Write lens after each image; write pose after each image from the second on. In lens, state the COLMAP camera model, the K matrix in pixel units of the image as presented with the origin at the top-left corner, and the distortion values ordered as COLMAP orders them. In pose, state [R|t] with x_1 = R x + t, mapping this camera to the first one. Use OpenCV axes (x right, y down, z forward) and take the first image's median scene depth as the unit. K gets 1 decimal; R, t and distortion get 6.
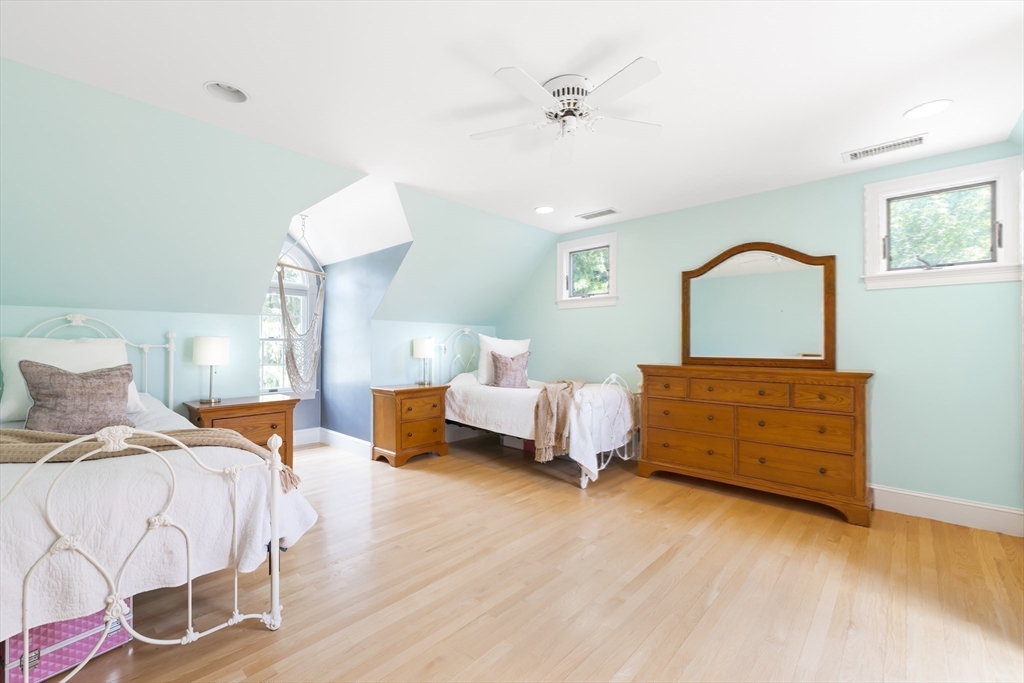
lens RADIAL K [[430.5, 0, 510.0], [0, 430.5, 337.7], [0, 0, 1]] dist [0.002666, 0.000082]
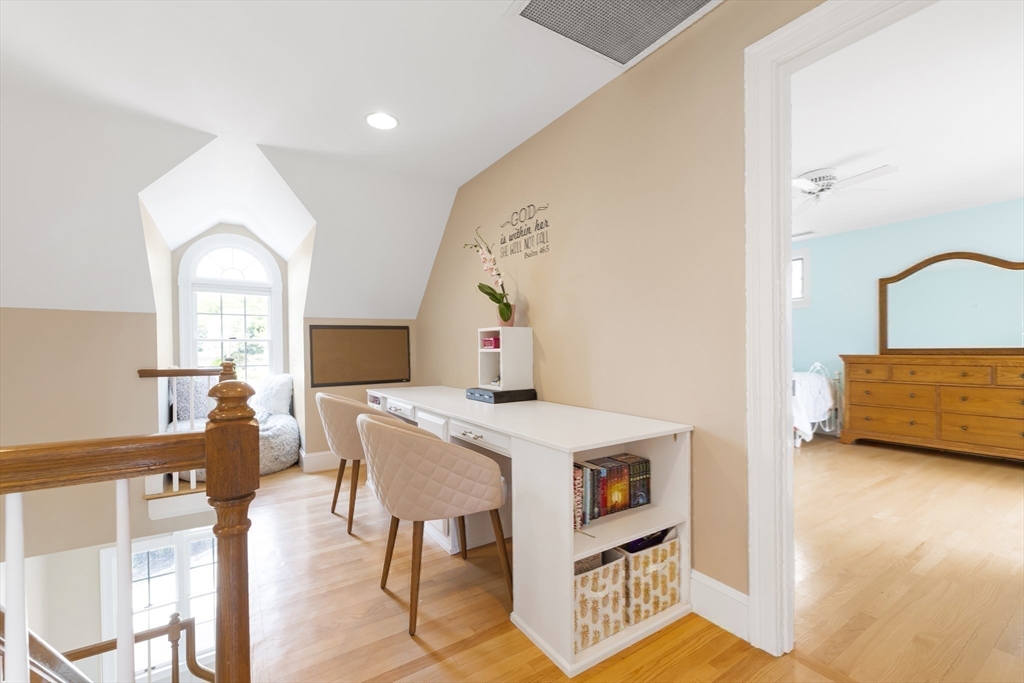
lens RADIAL K [[430.5, 0, 512.7], [0, 430.5, 349.6], [0, 0, 1]] dist [0.002666, 0.000082]
pose [[0.968742, -0.012161, -0.247771, -0.328150], [0.015341, 0.999823, 0.010910, 0.019364], [0.247594, -0.014370, 0.968757, -0.473718]]
